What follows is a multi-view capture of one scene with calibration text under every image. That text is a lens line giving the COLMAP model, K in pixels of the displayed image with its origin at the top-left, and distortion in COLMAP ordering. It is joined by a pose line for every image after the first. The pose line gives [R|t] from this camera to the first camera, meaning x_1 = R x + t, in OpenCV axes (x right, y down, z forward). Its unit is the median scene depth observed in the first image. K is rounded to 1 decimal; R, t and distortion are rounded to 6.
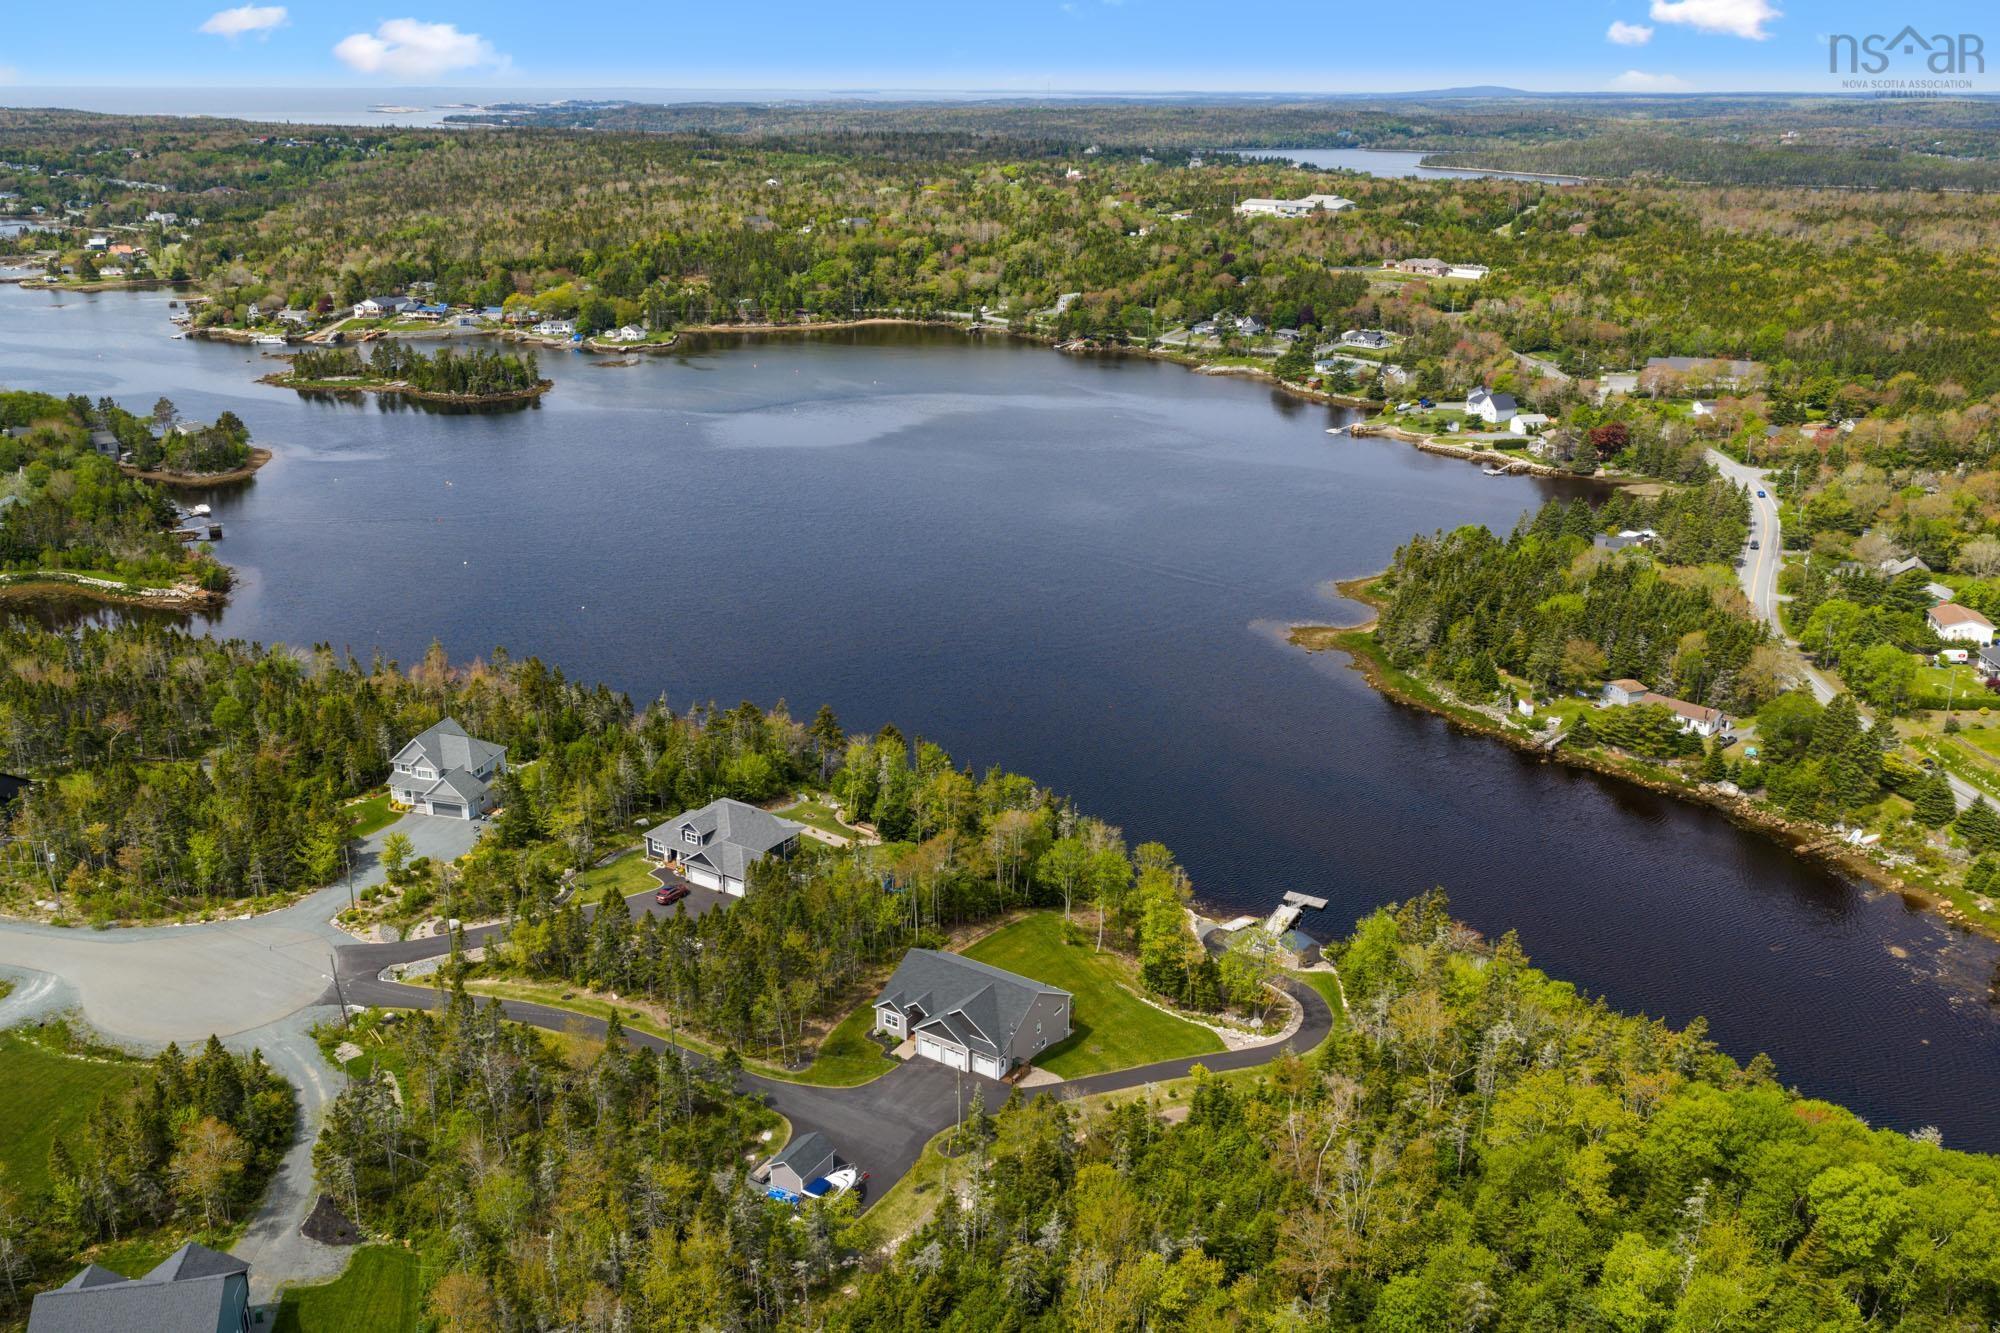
lens RADIAL K [[1644.2, 0, 1000.0], [0, 1644.2, 666.5], [0, 0, 1]] dist [0.046478, -0.074784]
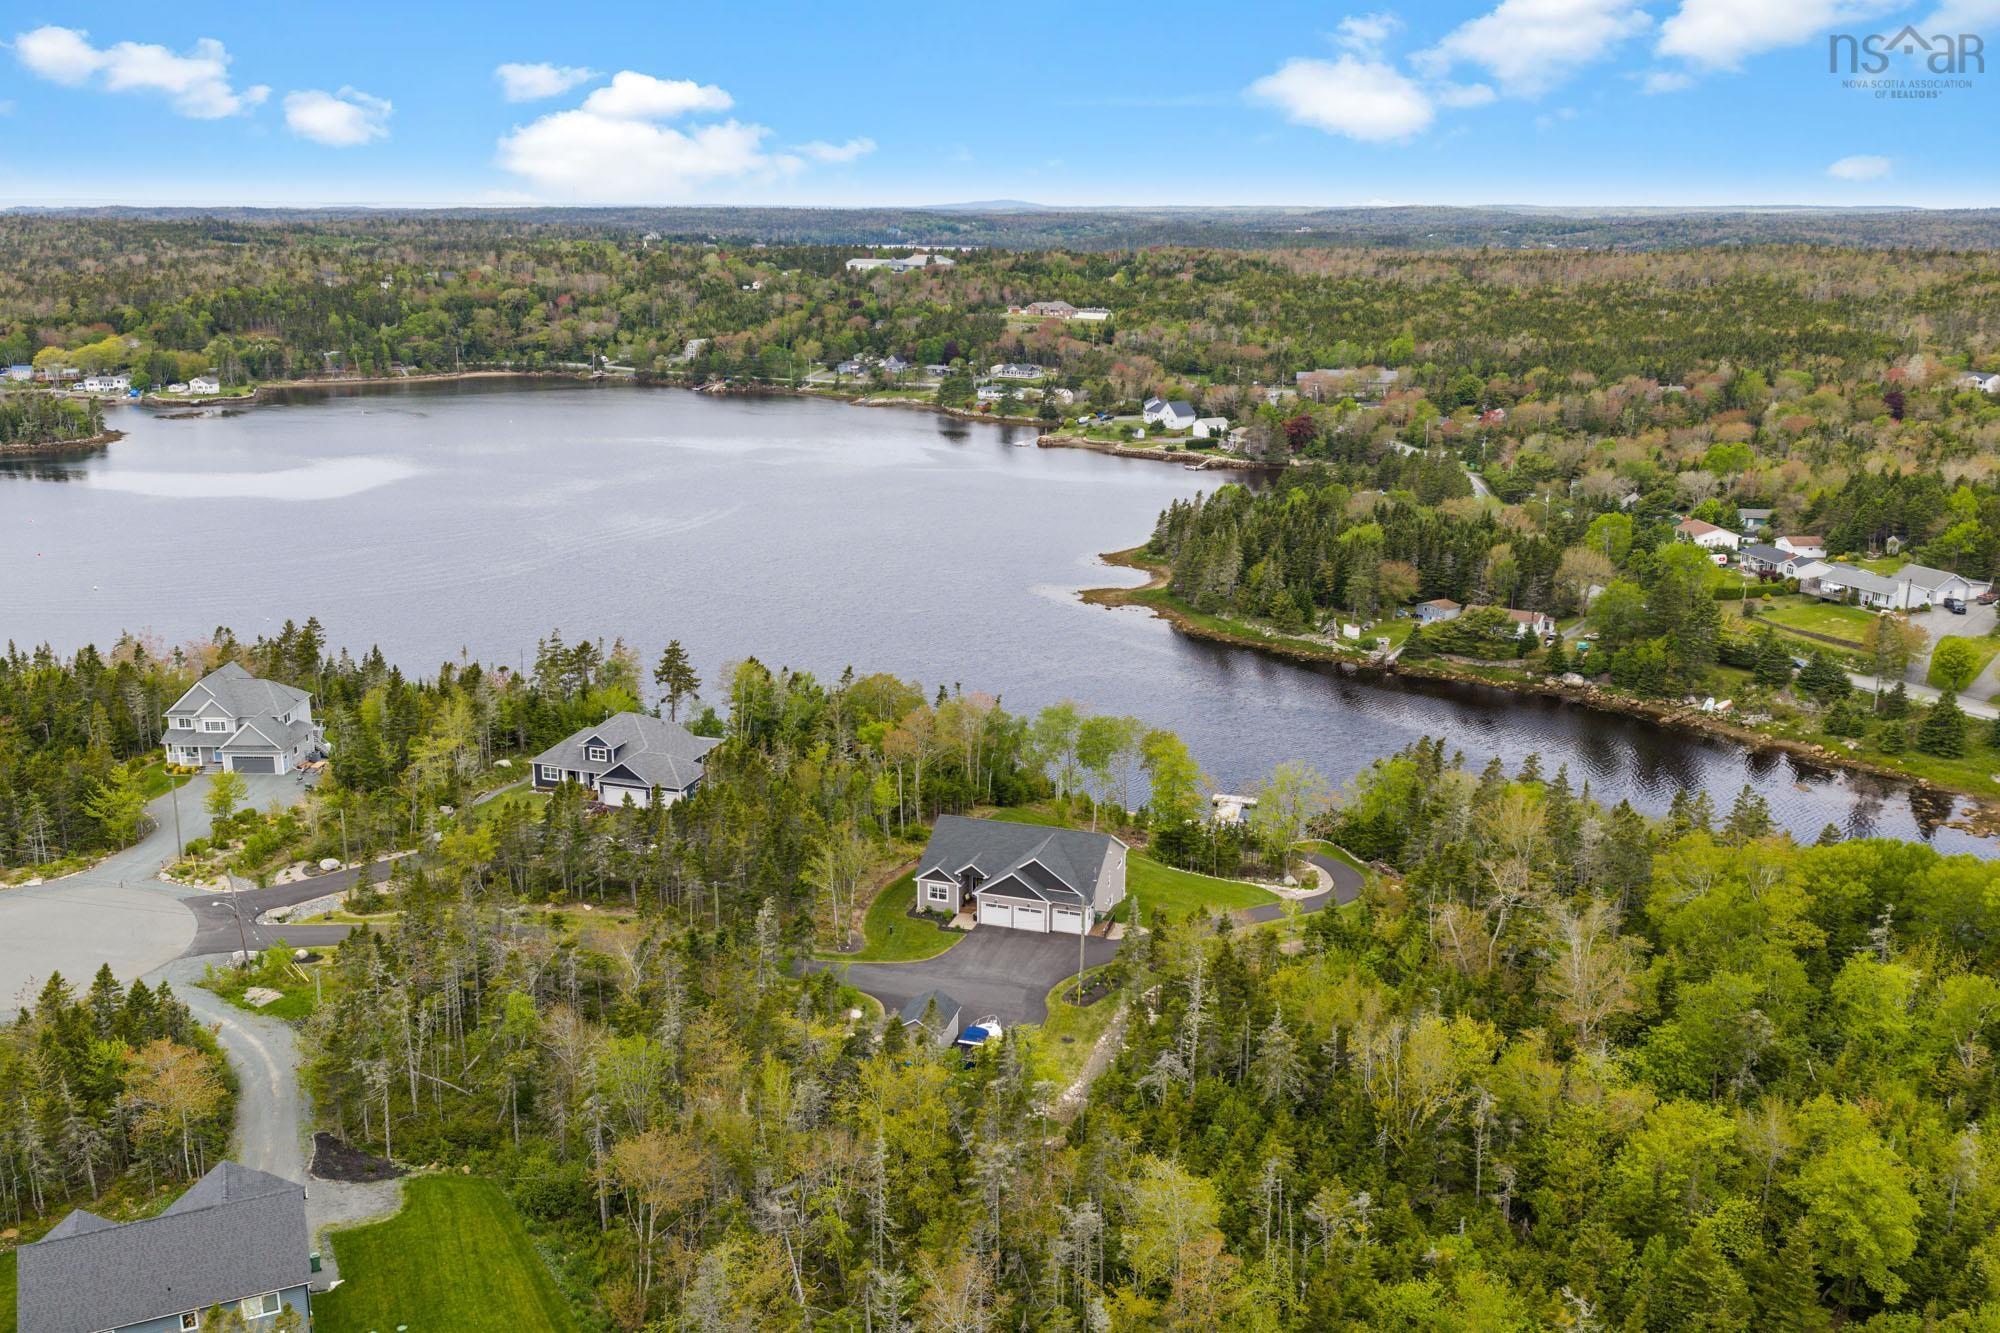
lens RADIAL K [[1698.8, 0, 1000.0], [0, 1698.8, 666.5], [0, 0, 1]] dist [0.024386, -0.021748]
pose [[0.964361, -0.066707, 0.256042, -0.056010], [0.084369, 0.994709, -0.058614, 0.034145], [-0.250777, 0.078127, 0.964887, 0.031516]]
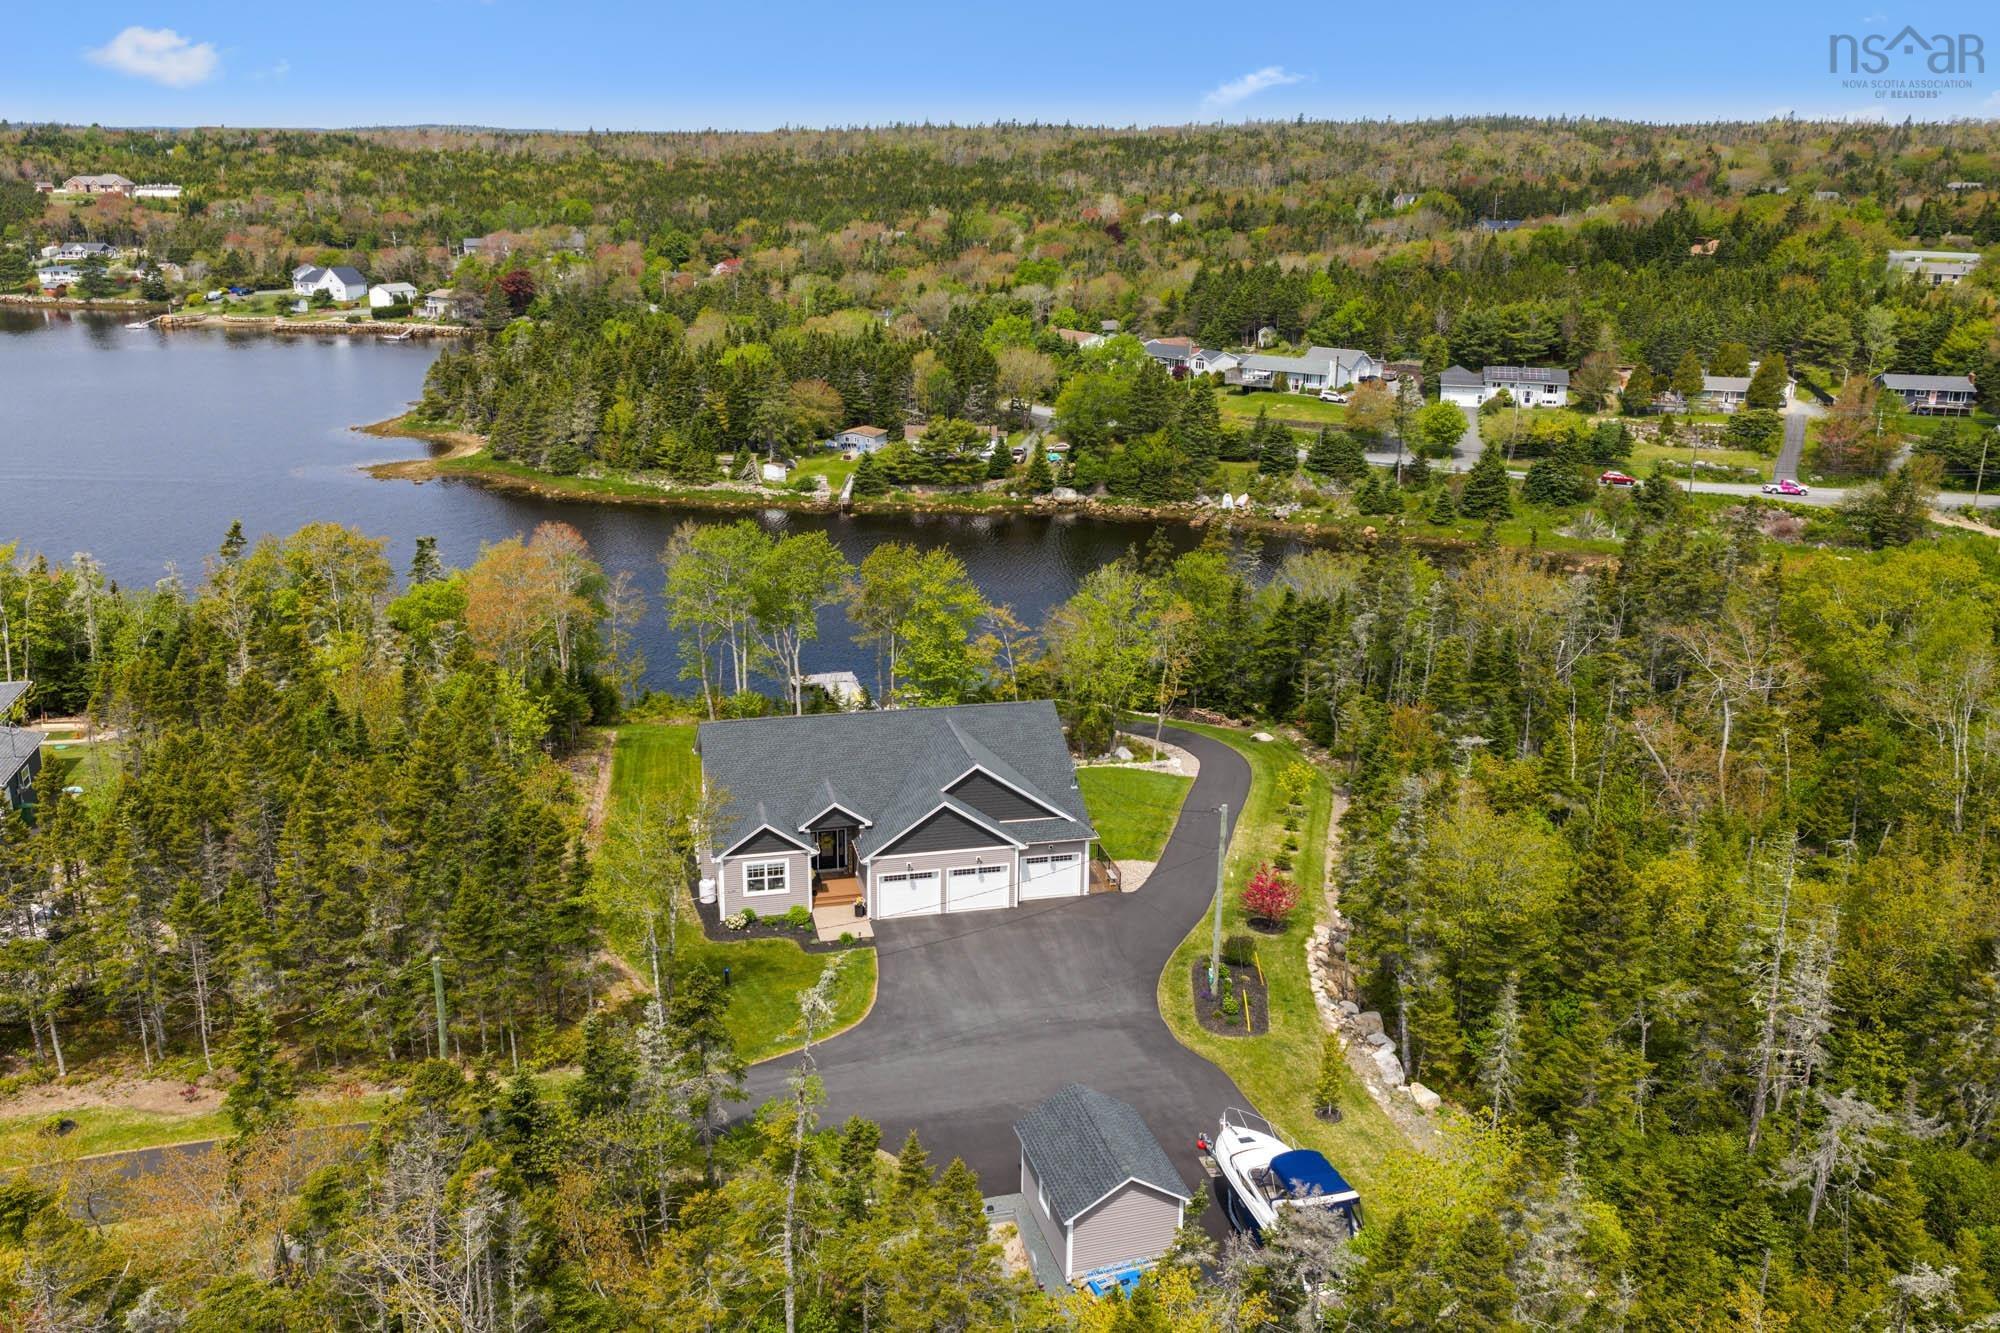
lens RADIAL K [[1698.8, 0, 1000.0], [0, 1698.8, 666.5], [0, 0, 1]] dist [0.024386, -0.021748]
pose [[0.691591, -0.207411, 0.691868, -0.067743], [0.228068, 0.971586, 0.063290, 0.033770], [-0.685337, 0.114023, 0.719244, 0.146344]]
